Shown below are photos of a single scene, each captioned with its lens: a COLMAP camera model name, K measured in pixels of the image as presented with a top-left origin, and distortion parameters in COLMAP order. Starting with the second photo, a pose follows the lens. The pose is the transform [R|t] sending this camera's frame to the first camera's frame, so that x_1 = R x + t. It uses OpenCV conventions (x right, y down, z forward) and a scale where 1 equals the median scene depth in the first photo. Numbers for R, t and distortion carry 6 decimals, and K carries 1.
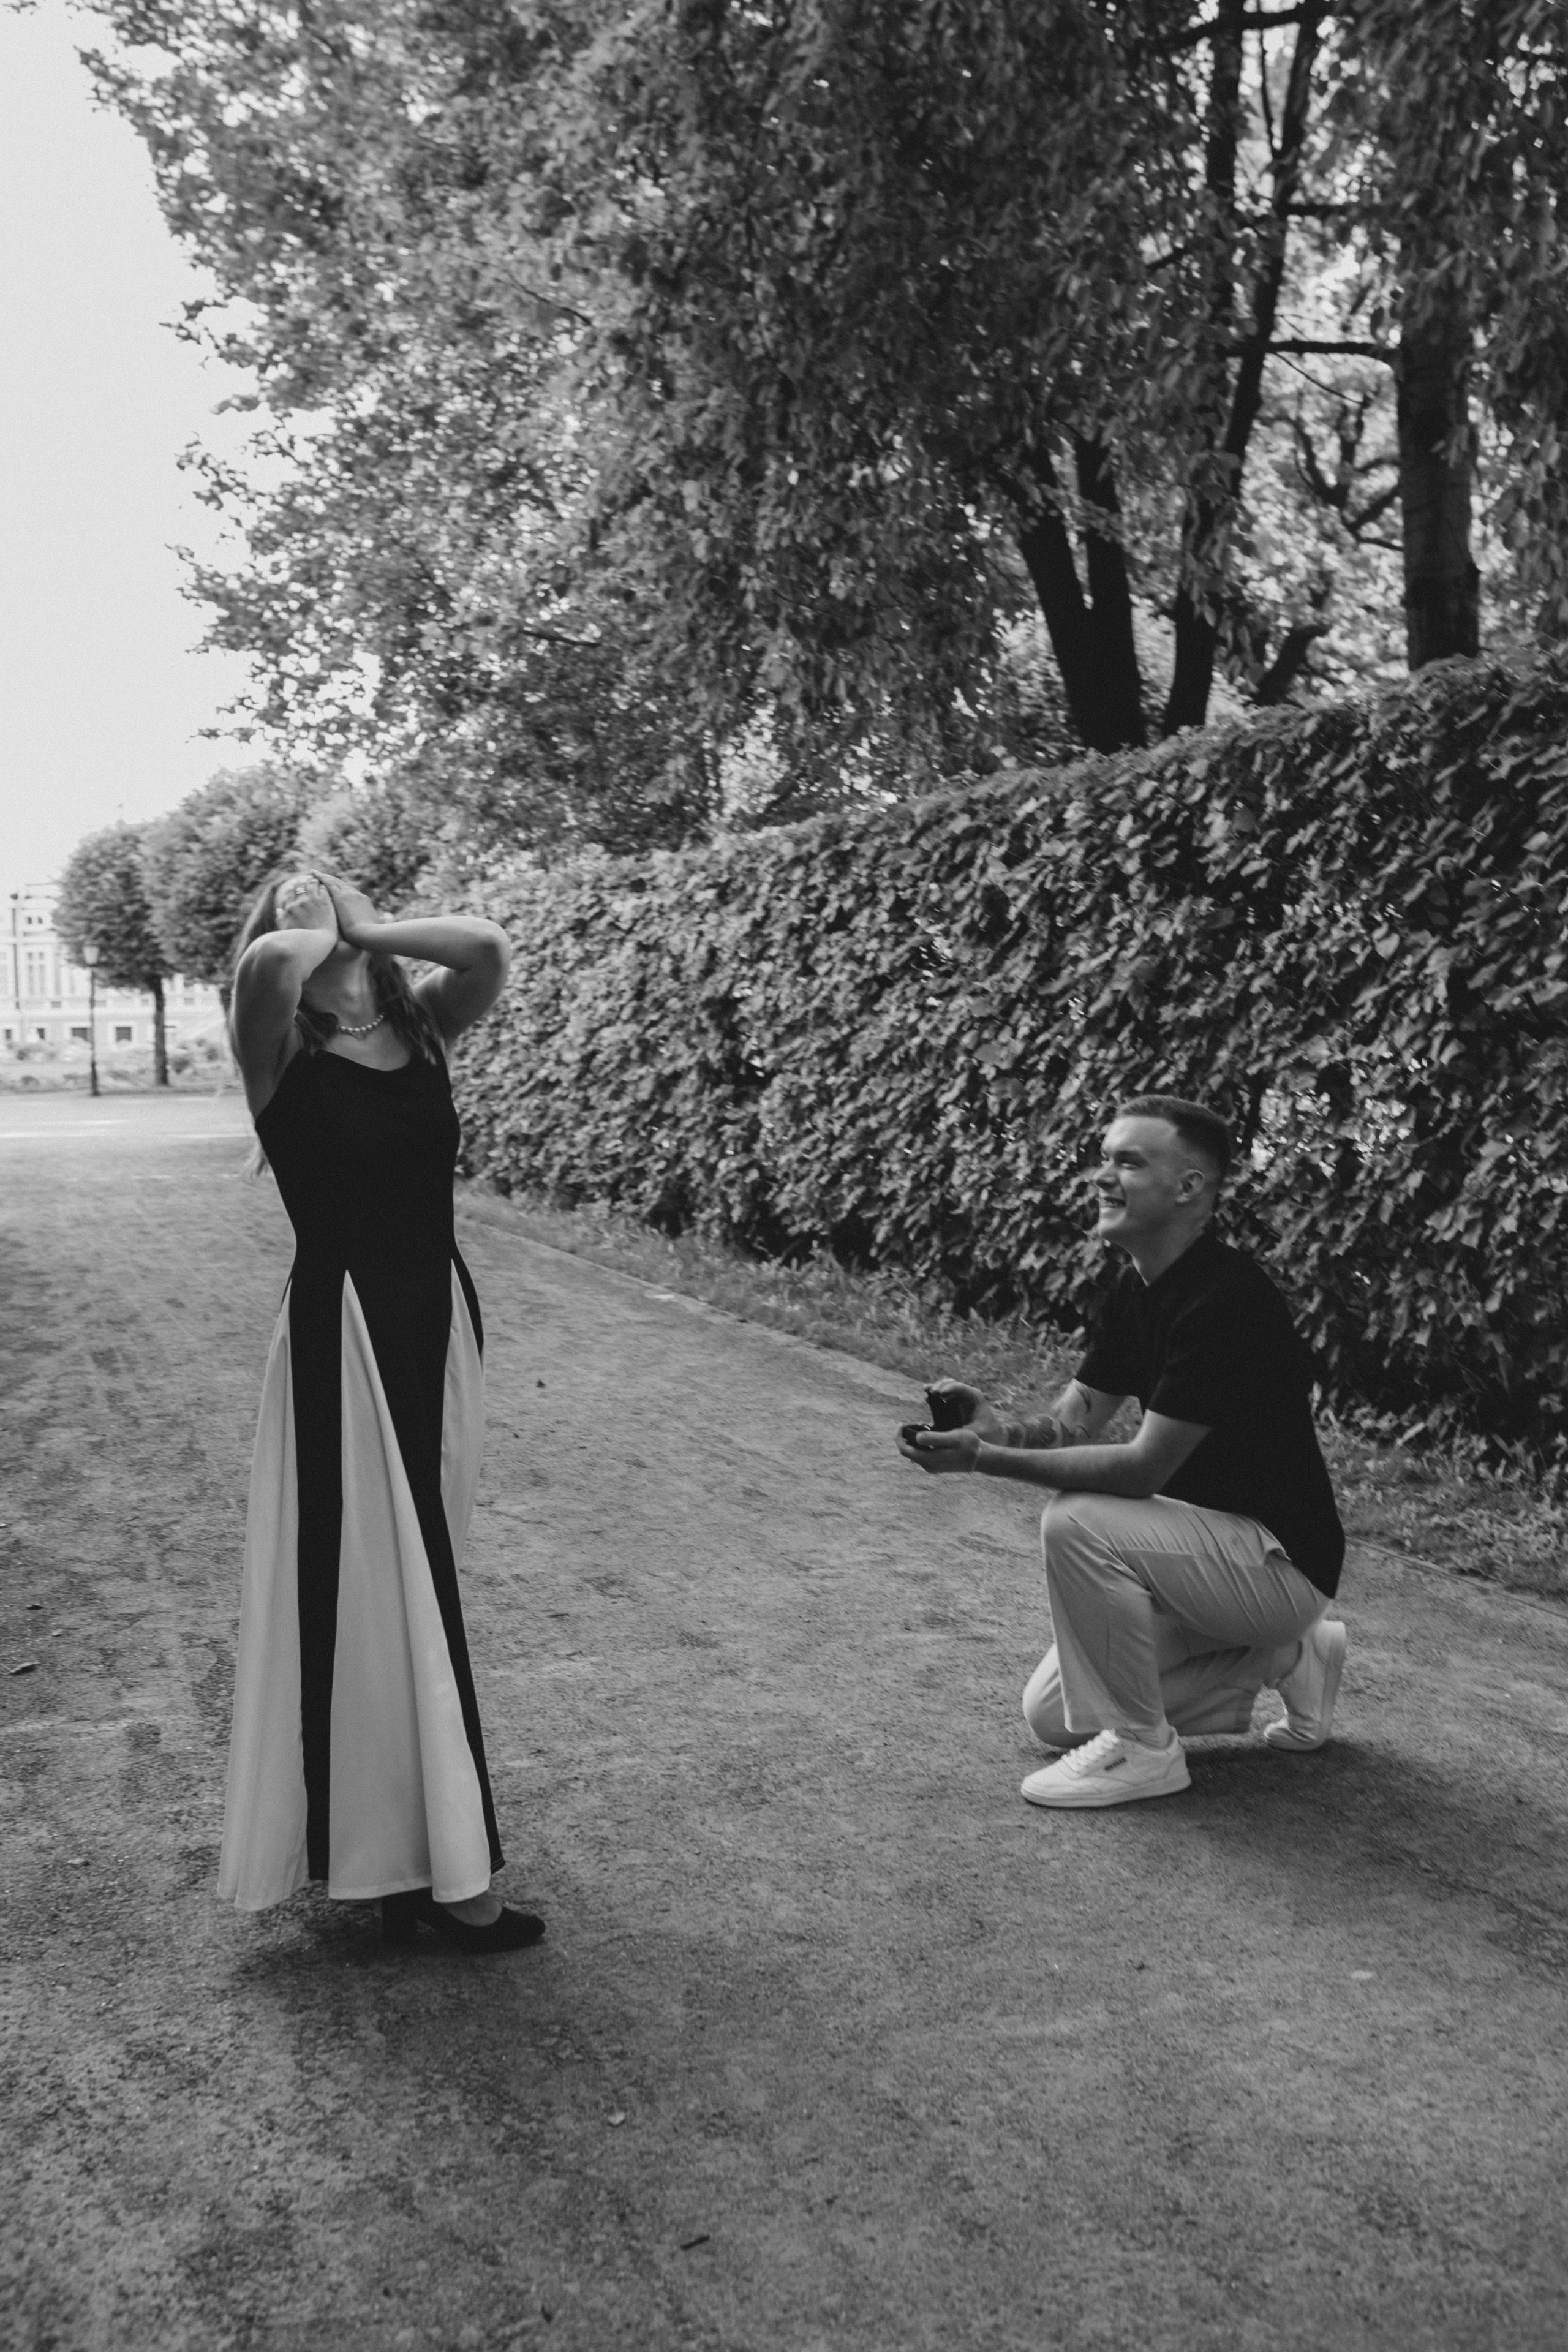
lens RADIAL K [[2249.9, 0, 781.7], [0, 2249.9, 1237.8], [0, 0, 1]] dist [-0.052242, 0.013682]
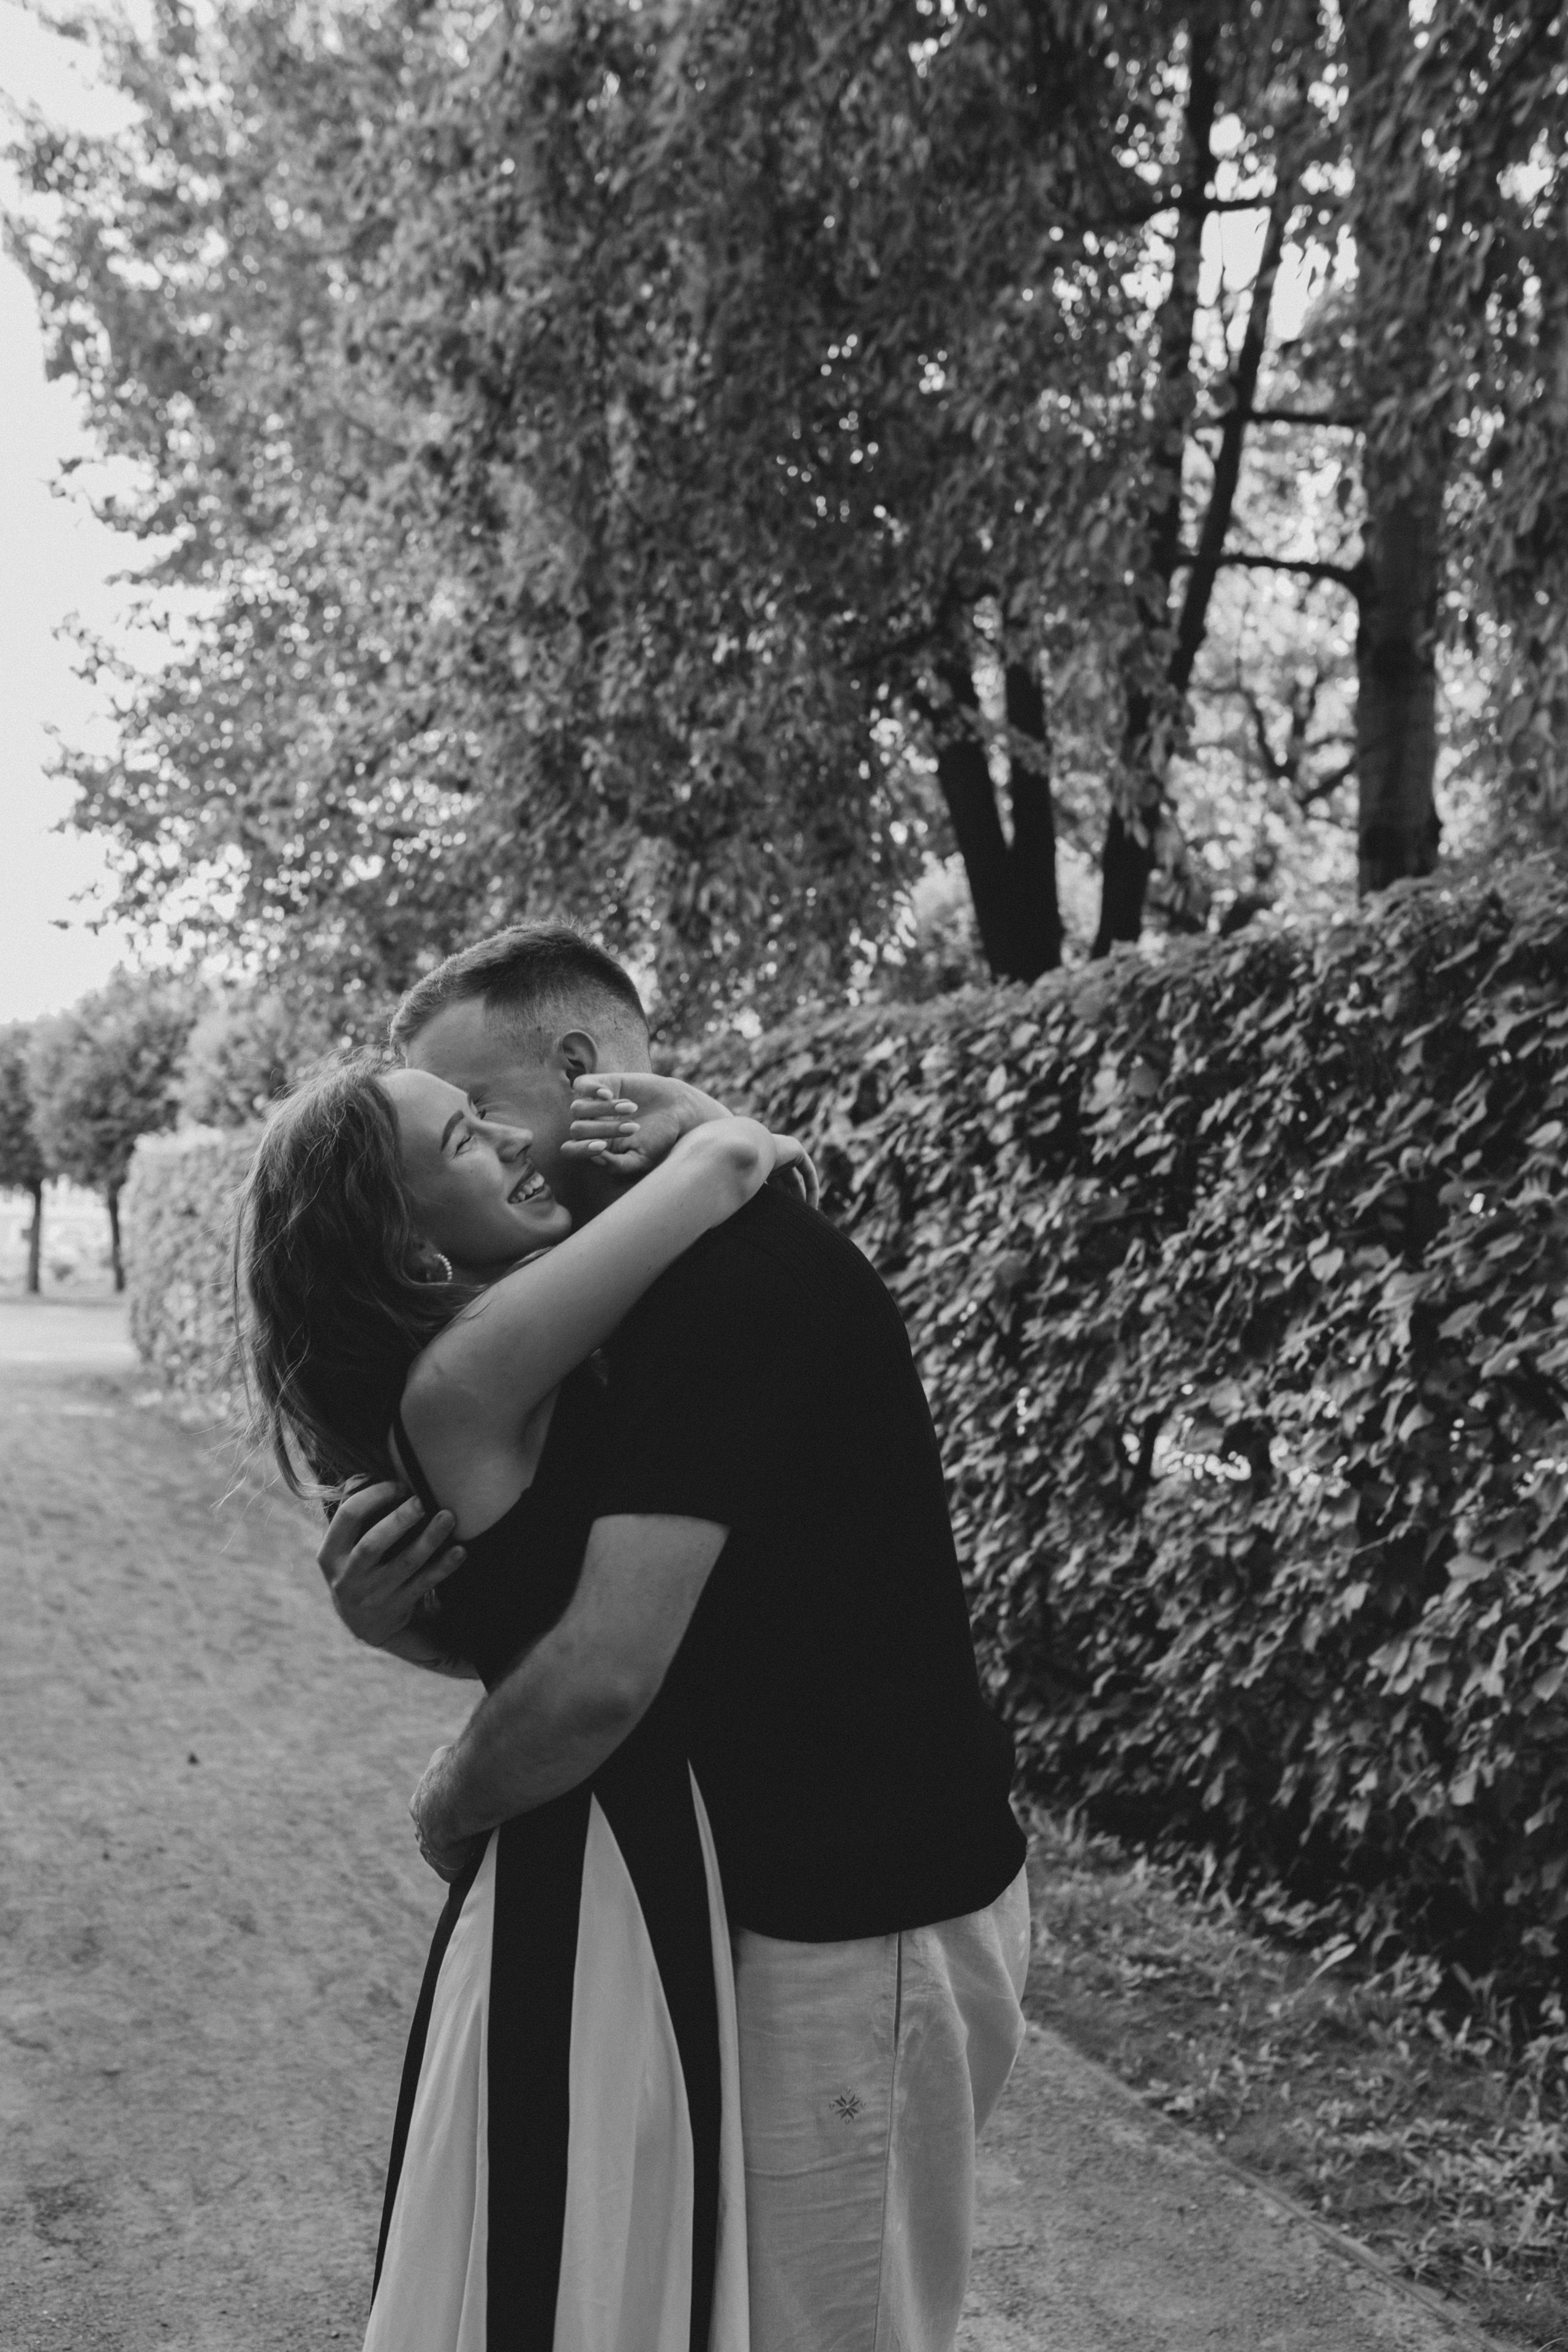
lens RADIAL K [[2395.8, 0, 785.3], [0, 2395.8, 1217.5], [0, 0, 1]] dist [-0.070088, 0.104757]
pose [[0.996967, 0.065690, 0.041735, 0.044104], [-0.060230, 0.990848, -0.120796, -0.029285], [-0.049288, 0.117916, 0.991800, 0.169978]]
